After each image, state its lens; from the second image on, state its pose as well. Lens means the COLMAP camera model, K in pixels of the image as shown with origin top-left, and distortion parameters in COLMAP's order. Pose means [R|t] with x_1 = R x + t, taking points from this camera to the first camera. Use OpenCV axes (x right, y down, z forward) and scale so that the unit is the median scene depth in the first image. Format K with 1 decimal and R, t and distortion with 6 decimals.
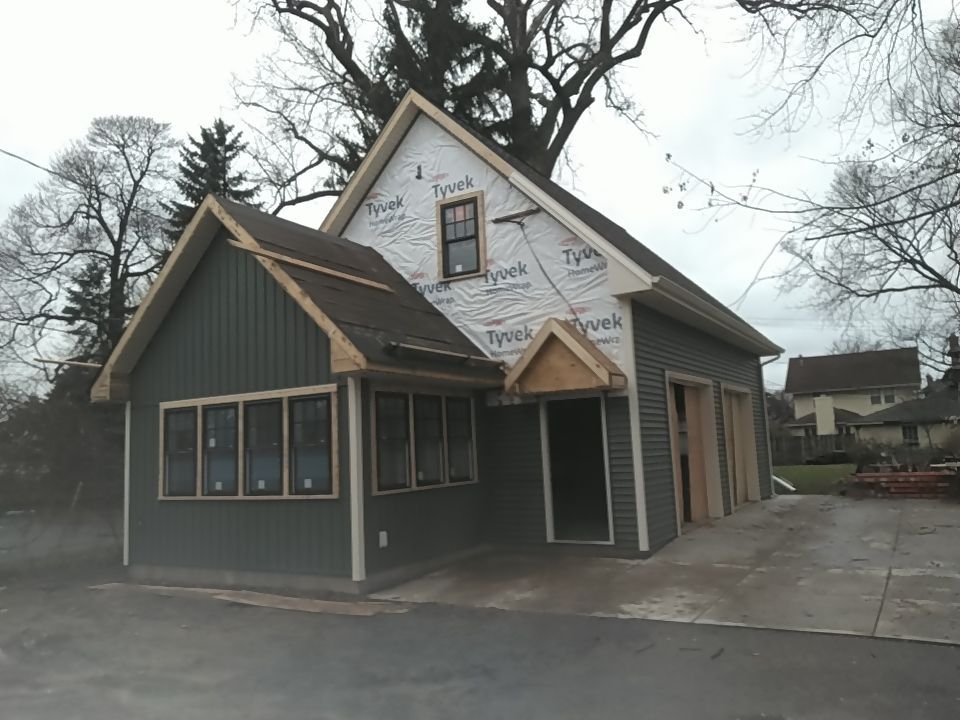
lens RADIAL K [[730.7, 0, 483.7], [0, 730.7, 359.9], [0, 0, 1]] dist [0.087869, -0.224712]
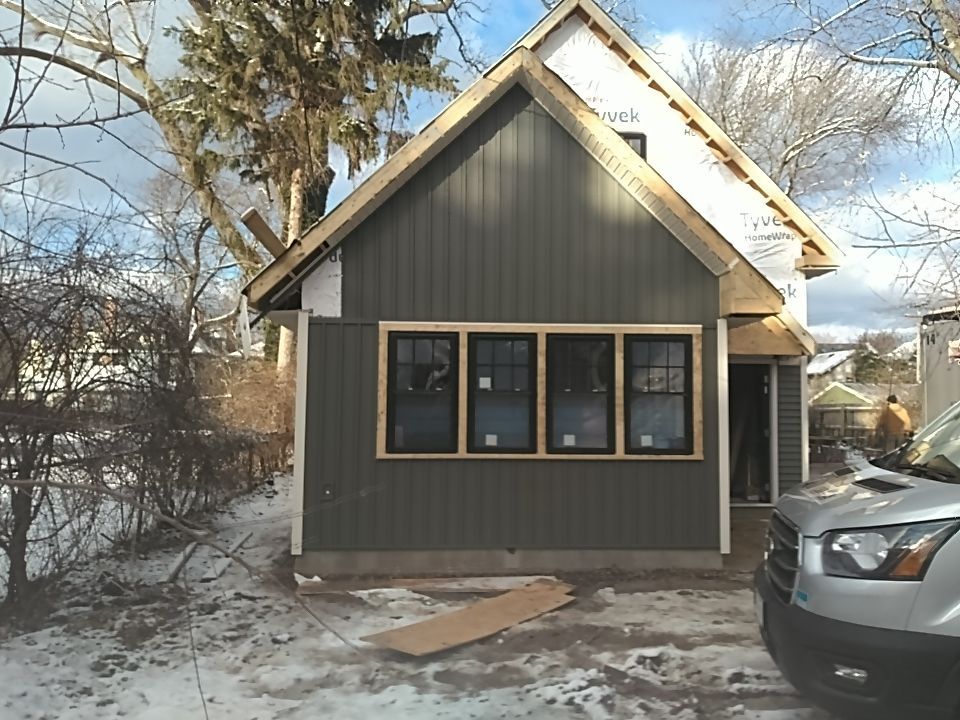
lens RADIAL K [[715.6, 0, 480.0], [0, 715.6, 360.0], [0, 0, 1]] dist [0.115281, -0.214520]
pose [[0.836689, 0.083021, 0.541350, -0.637751], [-0.109839, 0.993798, 0.017353, 0.063695], [-0.536551, -0.073980, 0.840618, 0.321677]]
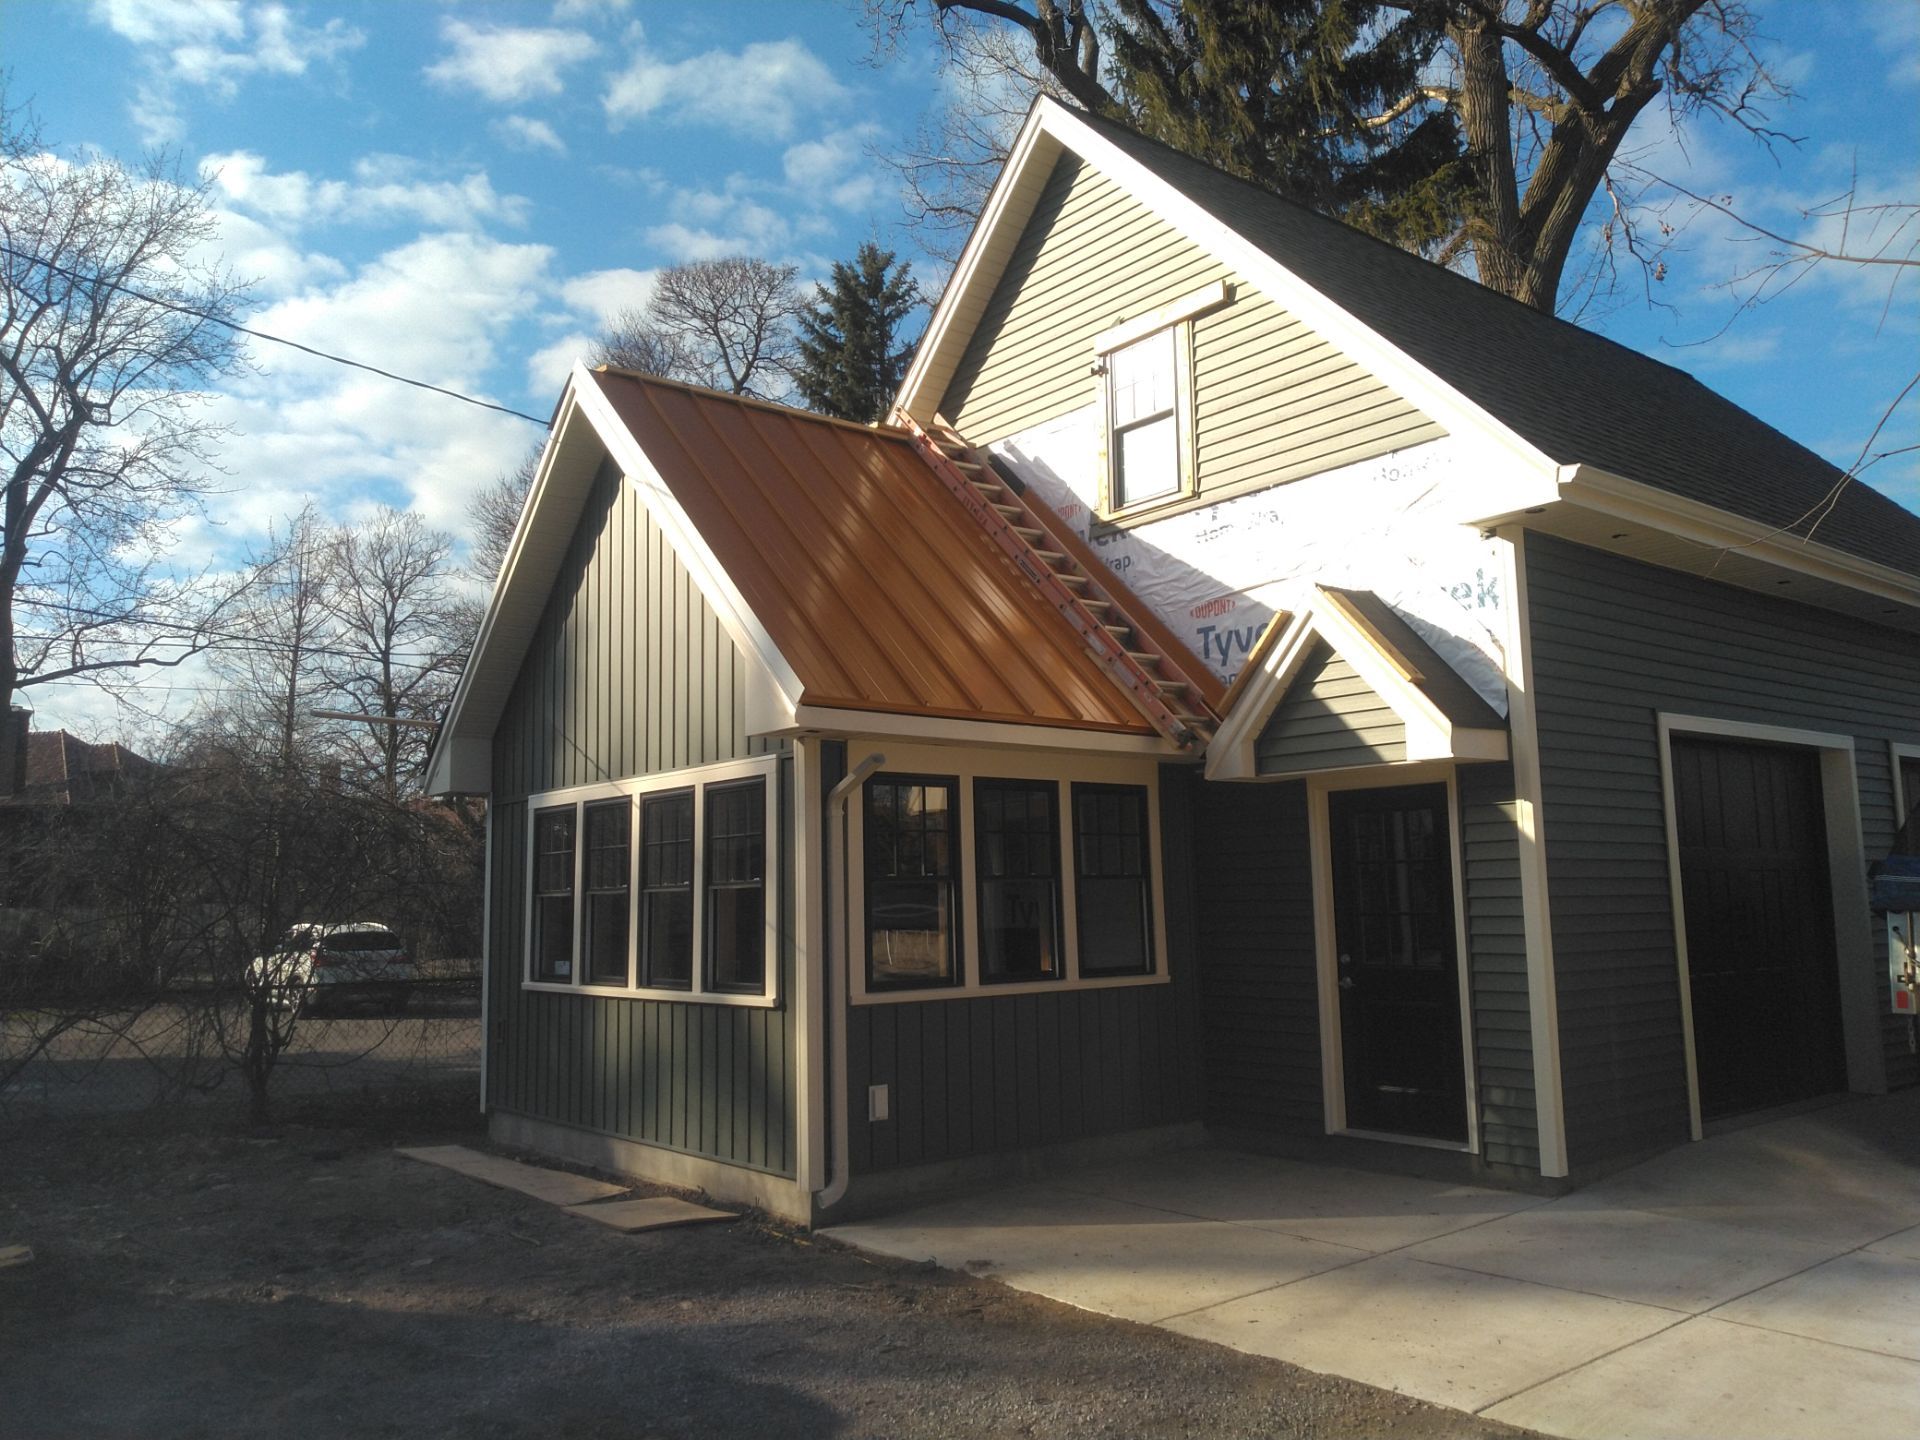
lens RADIAL K [[1464.9, 0, 978.8], [0, 1464.9, 730.5], [0, 0, 1]] dist [0.053781, -0.102233]
pose [[0.940042, -0.015226, -0.340720, 0.167942], [0.020843, 0.999700, 0.012833, 0.006293], [0.340422, -0.019165, 0.940077, 0.140887]]
